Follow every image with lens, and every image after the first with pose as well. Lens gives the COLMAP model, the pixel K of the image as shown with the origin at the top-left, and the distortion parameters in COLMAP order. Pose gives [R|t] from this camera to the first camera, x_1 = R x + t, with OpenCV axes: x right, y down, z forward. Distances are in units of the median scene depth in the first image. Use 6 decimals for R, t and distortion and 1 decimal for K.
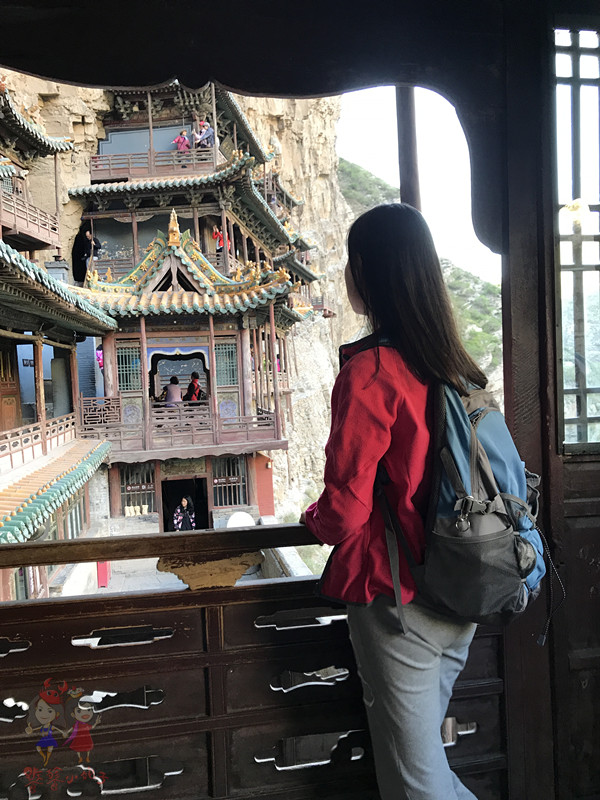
lens RADIAL K [[662.3, 0, 304.4], [0, 662.3, 403.8], [0, 0, 1]] dist [0.034138, -0.047929]
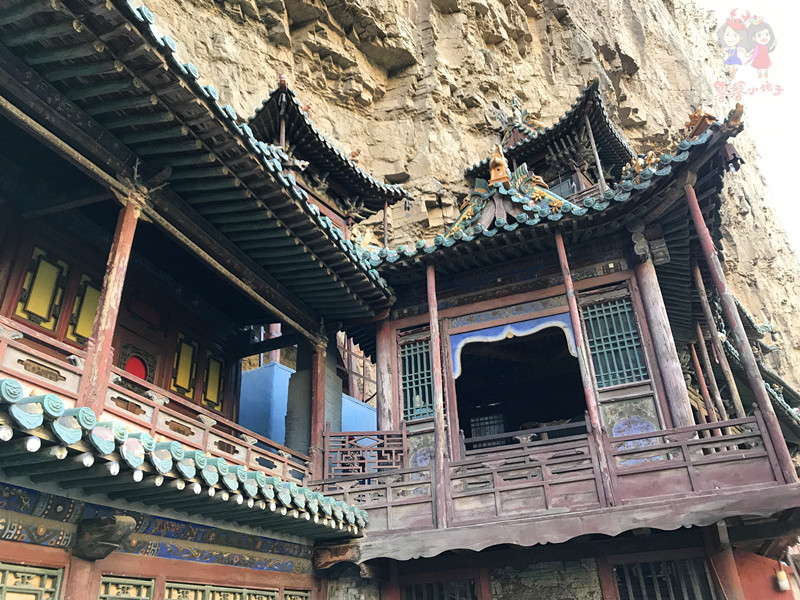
lens RADIAL K [[662.3, 0, 398.1], [0, 662.3, 291.2], [0, 0, 1]] dist [0.034138, -0.047929]
pose [[0.854993, -0.246875, -0.456115, -0.028258], [-0.023830, 0.859815, -0.510049, 0.148841], [0.518092, 0.446958, 0.729252, 0.576177]]
